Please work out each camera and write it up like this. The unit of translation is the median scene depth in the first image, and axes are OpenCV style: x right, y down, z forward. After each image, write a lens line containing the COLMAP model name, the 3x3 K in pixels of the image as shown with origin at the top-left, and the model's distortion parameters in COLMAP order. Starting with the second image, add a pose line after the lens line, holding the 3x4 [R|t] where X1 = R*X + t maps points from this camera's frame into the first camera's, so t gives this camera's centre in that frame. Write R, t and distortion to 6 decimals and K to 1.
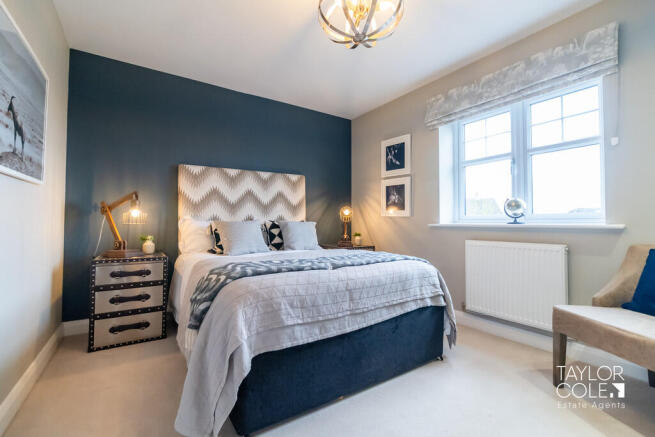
lens RADIAL K [[285.8, 0, 324.7], [0, 285.8, 217.1], [0, 0, 1]] dist [-0.002424, -0.000068]
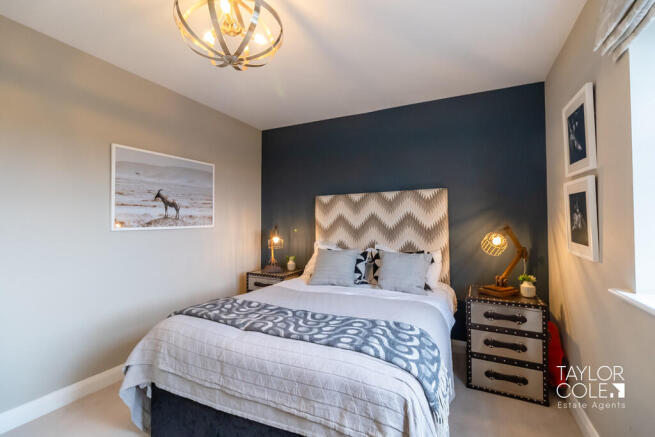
lens RADIAL K [[285.8, 0, 327.8], [0, 285.8, 216.6], [0, 0, 1]] dist [-0.002424, -0.000068]
pose [[0.510416, -0.022210, -0.859641, 0.576984], [0.020395, 0.999698, -0.013719, -0.093424], [0.859686, -0.010530, 0.510715, 0.486514]]
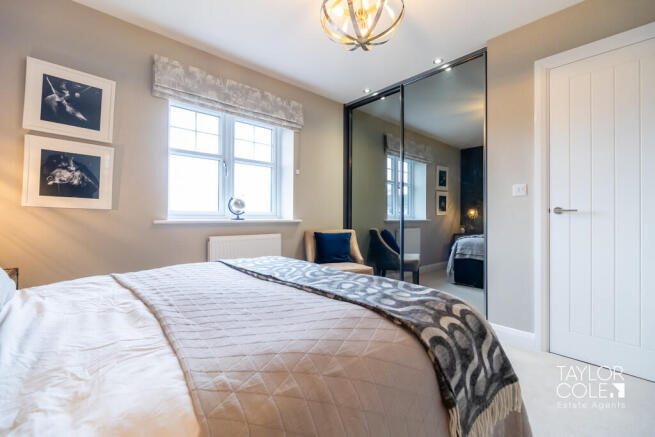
lens RADIAL K [[285.8, 0, 324.8], [0, 285.8, 215.9], [0, 0, 1]] dist [-0.002424, -0.000068]
pose [[-0.152064, 0.006035, 0.988352, -0.502023], [-0.019476, 0.999769, -0.009102, 0.011102], [-0.988179, -0.020634, -0.151911, 0.755702]]
